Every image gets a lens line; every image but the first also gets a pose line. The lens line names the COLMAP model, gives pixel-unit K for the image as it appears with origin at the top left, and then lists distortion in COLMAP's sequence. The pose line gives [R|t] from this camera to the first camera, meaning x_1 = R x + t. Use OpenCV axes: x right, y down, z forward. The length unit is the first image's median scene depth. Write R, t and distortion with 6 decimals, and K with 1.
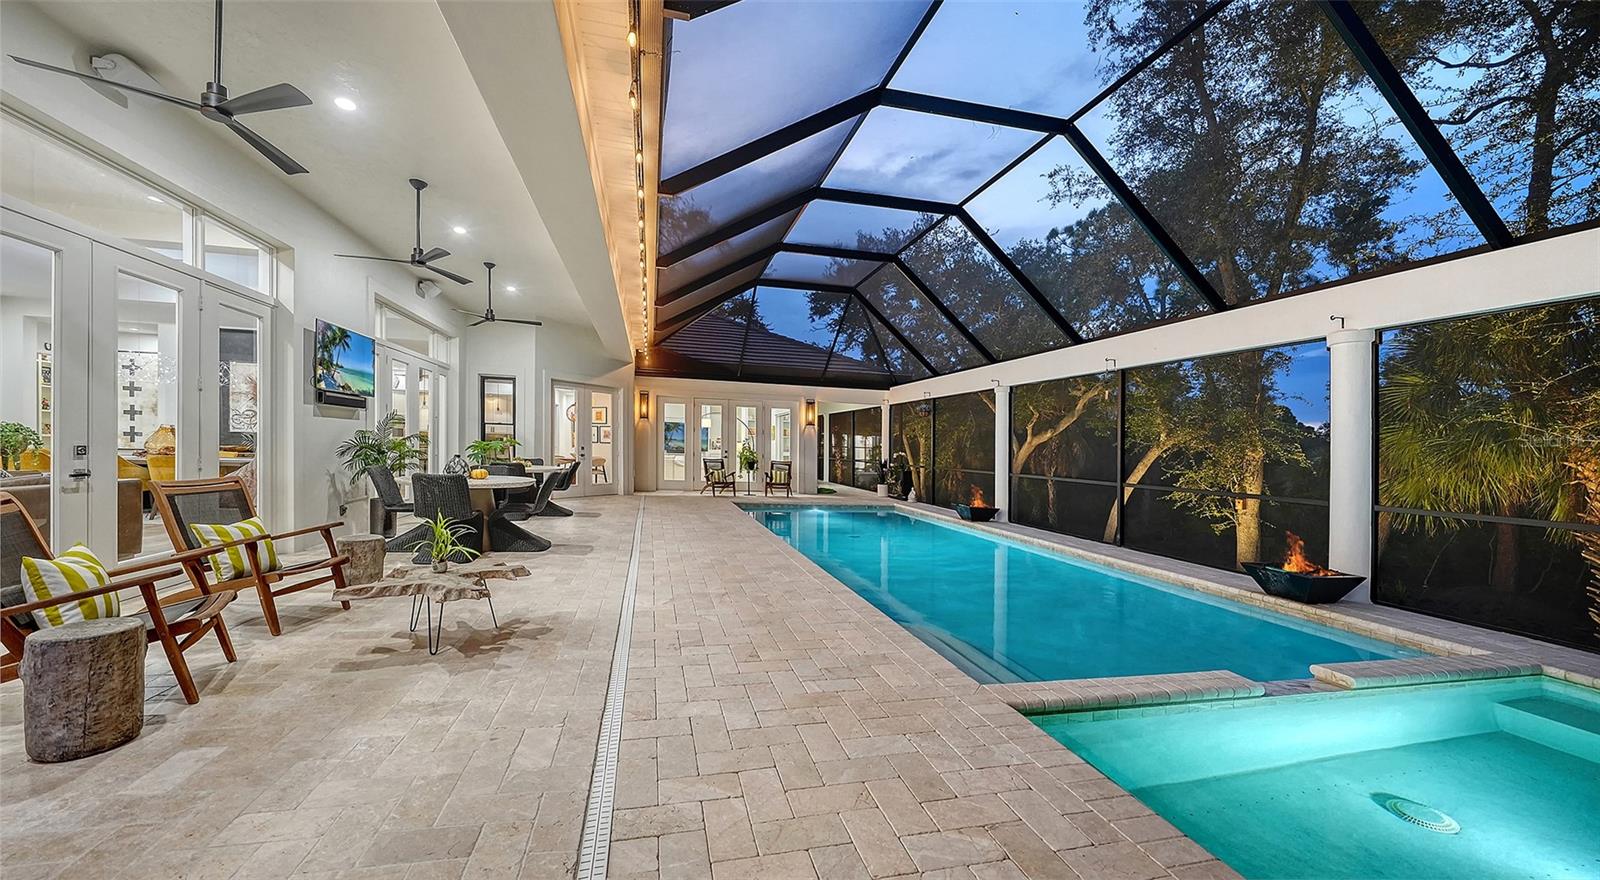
lens RADIAL K [[543.4, 0, 756.7], [0, 543.4, 450.0], [0, 0, 1]] dist [-0.000060, 0.000020]
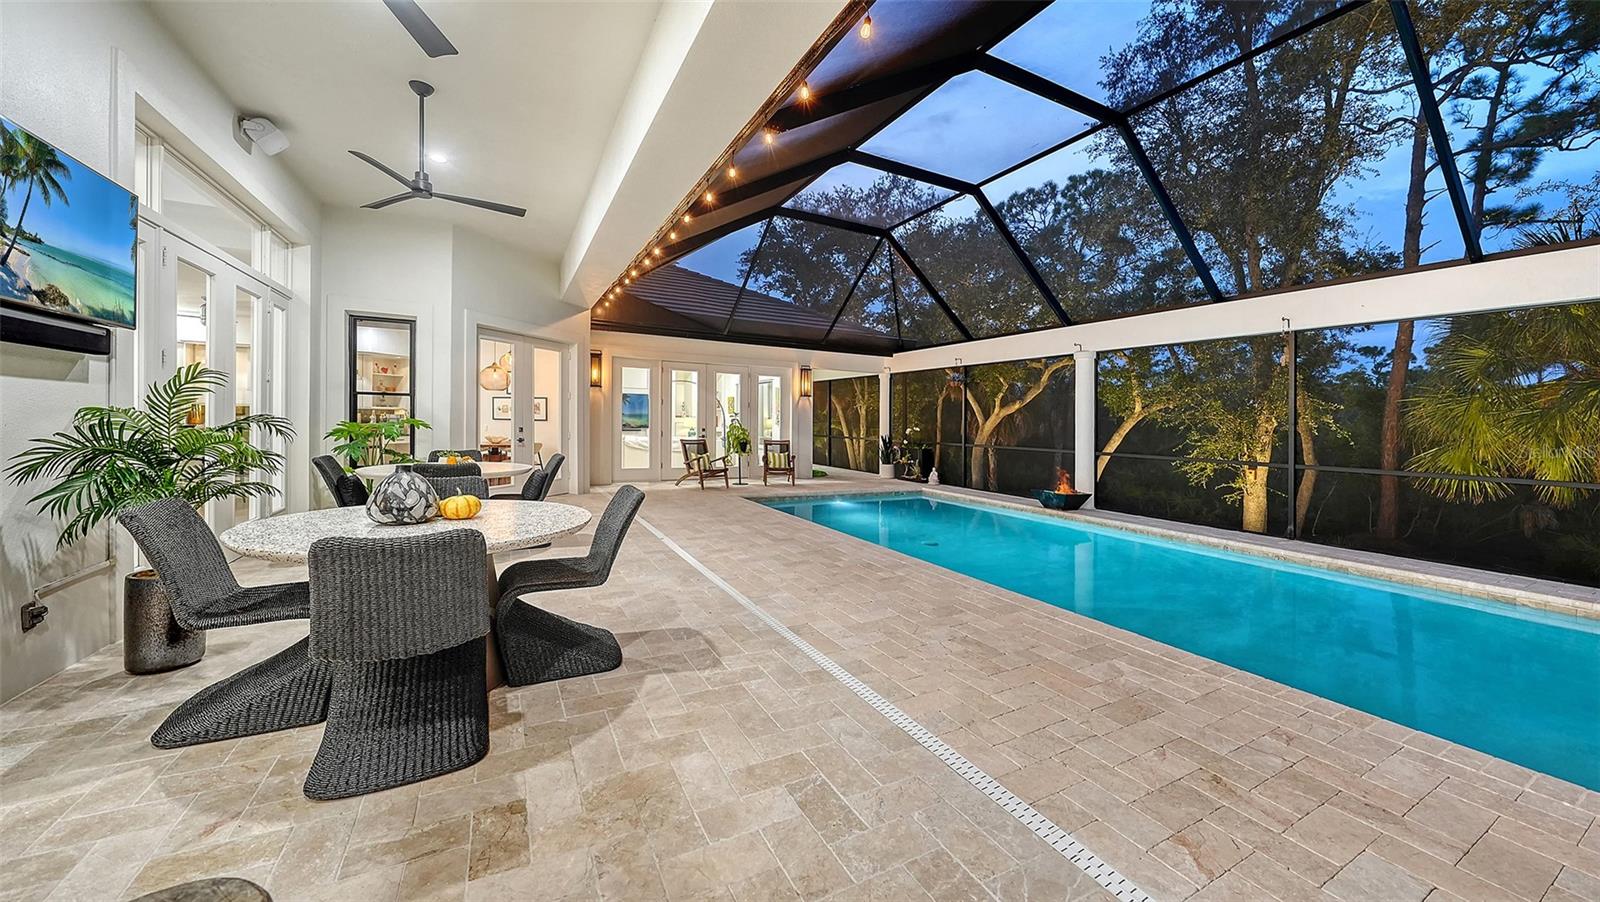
lens RADIAL K [[541.0, 0, 800.6], [0, 541.0, 417.1], [0, 0, 1]] dist [0.000084, -0.000032]
pose [[0.955066, -0.010748, 0.296200, -0.181843], [0.012887, 0.999903, -0.005269, -0.011066], [-0.296114, 0.008849, 0.955111, 0.241470]]
